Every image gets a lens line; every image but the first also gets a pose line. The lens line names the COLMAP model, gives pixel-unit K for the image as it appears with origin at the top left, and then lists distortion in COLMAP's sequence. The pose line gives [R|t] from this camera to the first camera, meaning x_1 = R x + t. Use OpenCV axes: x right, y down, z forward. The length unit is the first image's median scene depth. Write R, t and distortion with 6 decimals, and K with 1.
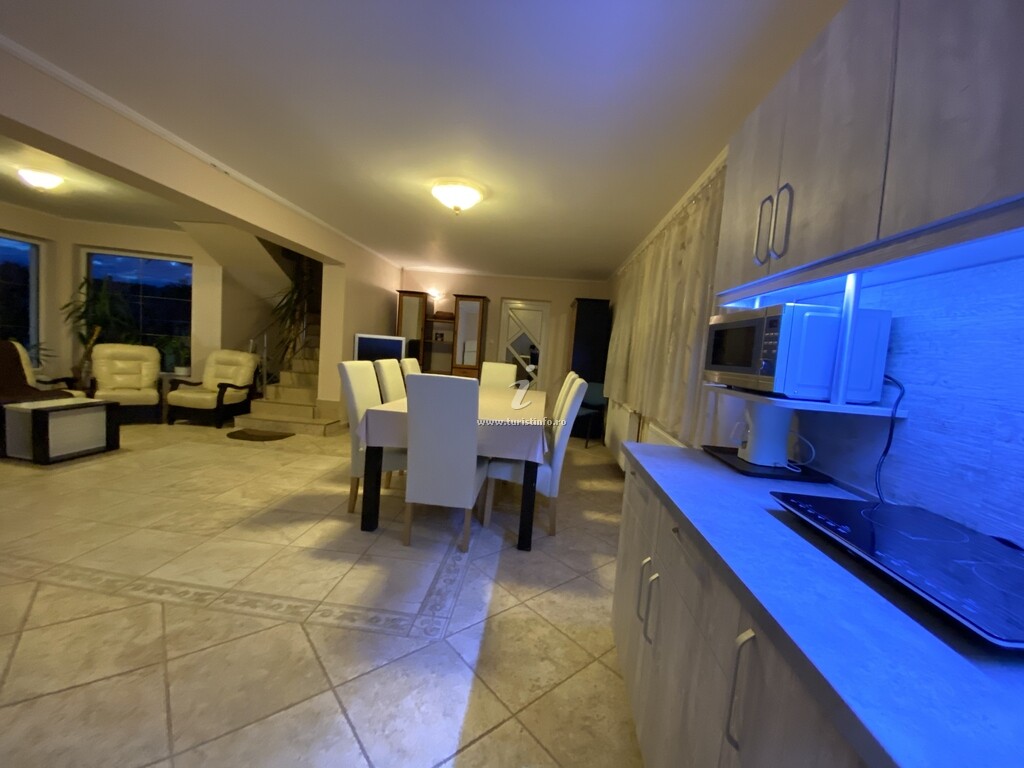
lens RADIAL K [[418.1, 0, 515.6], [0, 418.1, 380.2], [0, 0, 1]] dist [-0.017032, -0.004751]
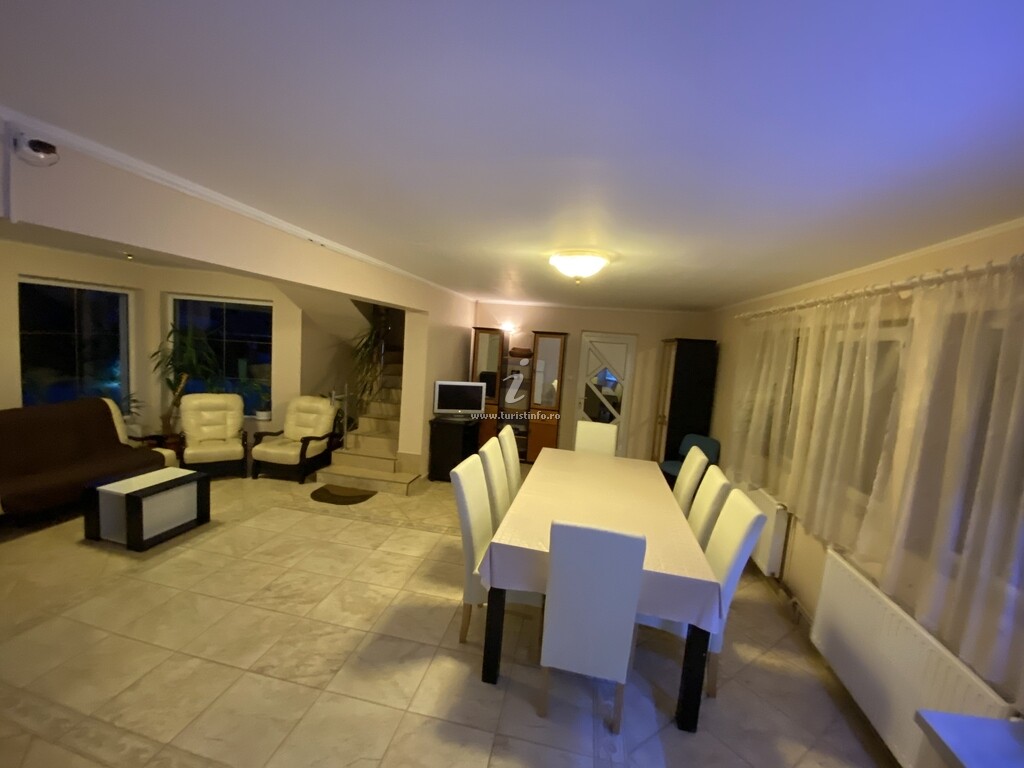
lens RADIAL K [[418.1, 0, 518.7], [0, 418.1, 387.2], [0, 0, 1]] dist [-0.017032, -0.004751]
pose [[0.994240, 0.009502, -0.106755, -0.109040], [-0.007750, 0.999829, 0.016815, -0.131485], [0.106896, -0.015891, 0.994143, 0.088020]]
